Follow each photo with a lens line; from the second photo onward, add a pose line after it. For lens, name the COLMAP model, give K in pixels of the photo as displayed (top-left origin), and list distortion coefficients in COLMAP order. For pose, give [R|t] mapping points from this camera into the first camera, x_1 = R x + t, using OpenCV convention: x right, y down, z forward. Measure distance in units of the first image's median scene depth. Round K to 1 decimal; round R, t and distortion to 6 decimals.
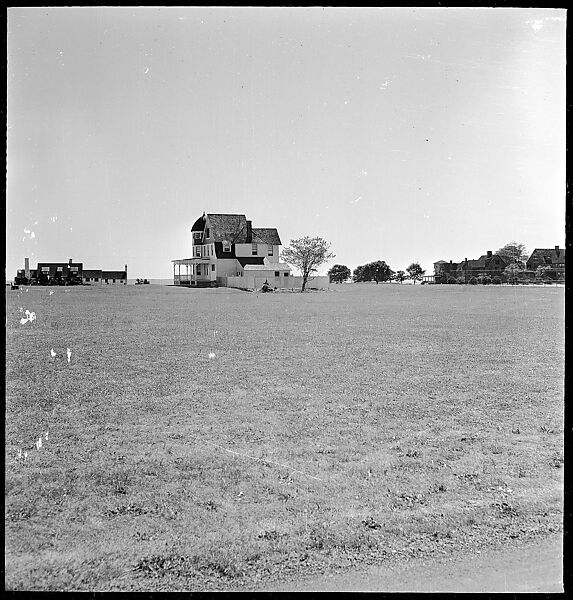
lens RADIAL K [[735.7, 0, 288.9], [0, 735.7, 307.1], [0, 0, 1]] dist [0.017547, -0.032416]
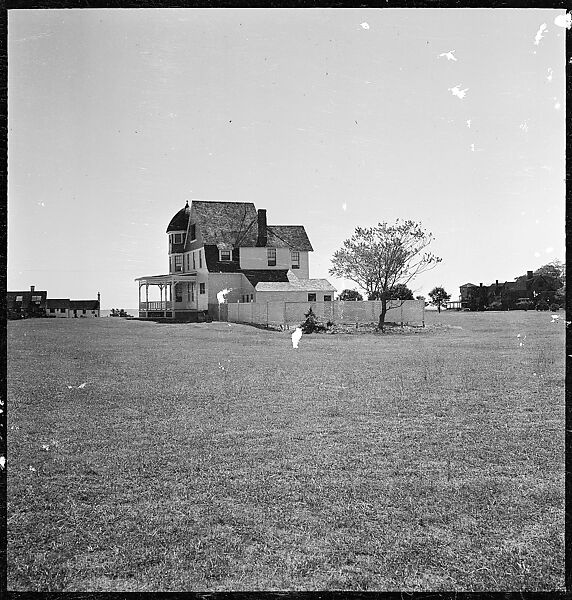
lens RADIAL K [[728.9, 0, 286.0], [0, 728.9, 300.0], [0, 0, 1]] dist [0.022388, -0.035156]
pose [[0.999869, -0.012215, 0.010605, -0.039765], [0.012712, 0.998761, -0.048114, -0.014299], [-0.010004, 0.048242, 0.998786, 0.390985]]
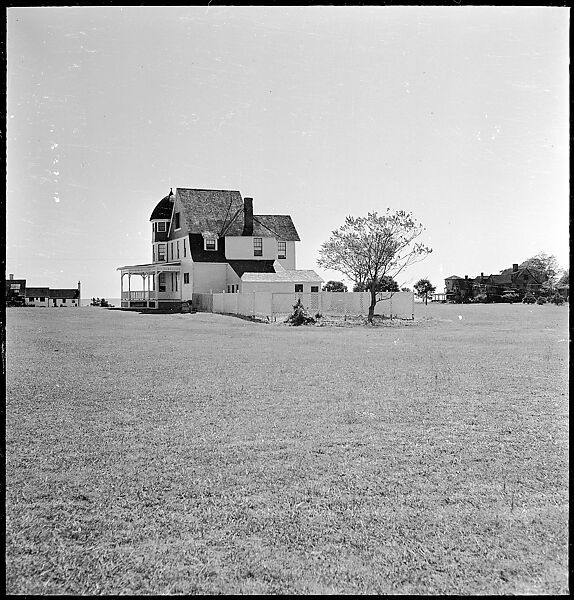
lens RADIAL K [[735.7, 0, 289.4], [0, 735.7, 307.1], [0, 0, 1]] dist [0.017547, -0.032416]
pose [[0.999282, -0.004303, 0.037647, -0.041778], [0.005273, 0.999655, -0.025724, -0.014730], [-0.037523, 0.025904, 0.998960, 0.397116]]
